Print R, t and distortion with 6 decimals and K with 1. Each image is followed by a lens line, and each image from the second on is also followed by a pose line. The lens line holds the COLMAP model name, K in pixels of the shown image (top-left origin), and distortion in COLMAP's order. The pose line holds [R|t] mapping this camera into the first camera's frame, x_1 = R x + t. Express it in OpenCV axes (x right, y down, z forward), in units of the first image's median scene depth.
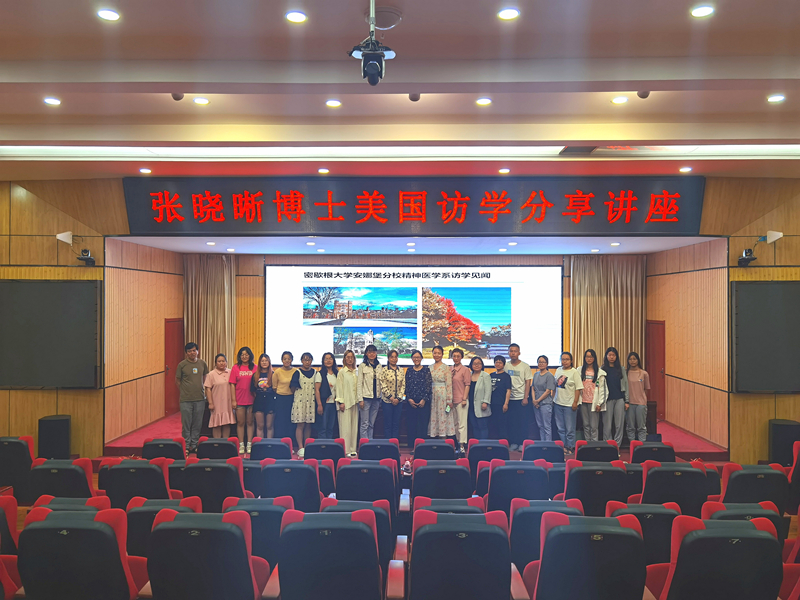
lens RADIAL K [[641.4, 0, 404.8], [0, 641.4, 296.3], [0, 0, 1]] dist [0.052572, -0.034824]
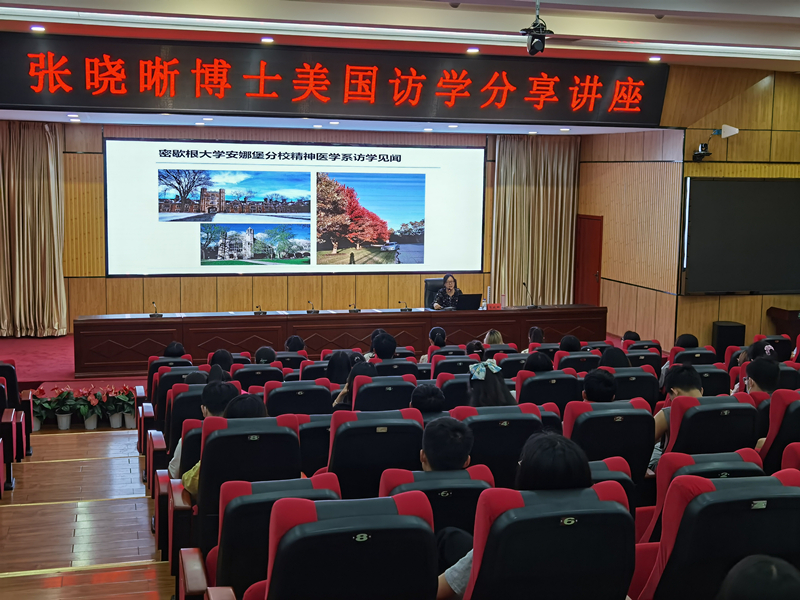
lens RADIAL K [[1087.5, 0, 398.9], [0, 1087.5, 298.0], [0, 0, 1]] dist [0.009981, 0.000000]
pose [[0.953821, -0.023427, 0.299460, -0.293828], [-0.016861, 0.991206, 0.131250, -0.040154], [-0.299901, -0.130238, 0.945038, -0.306602]]
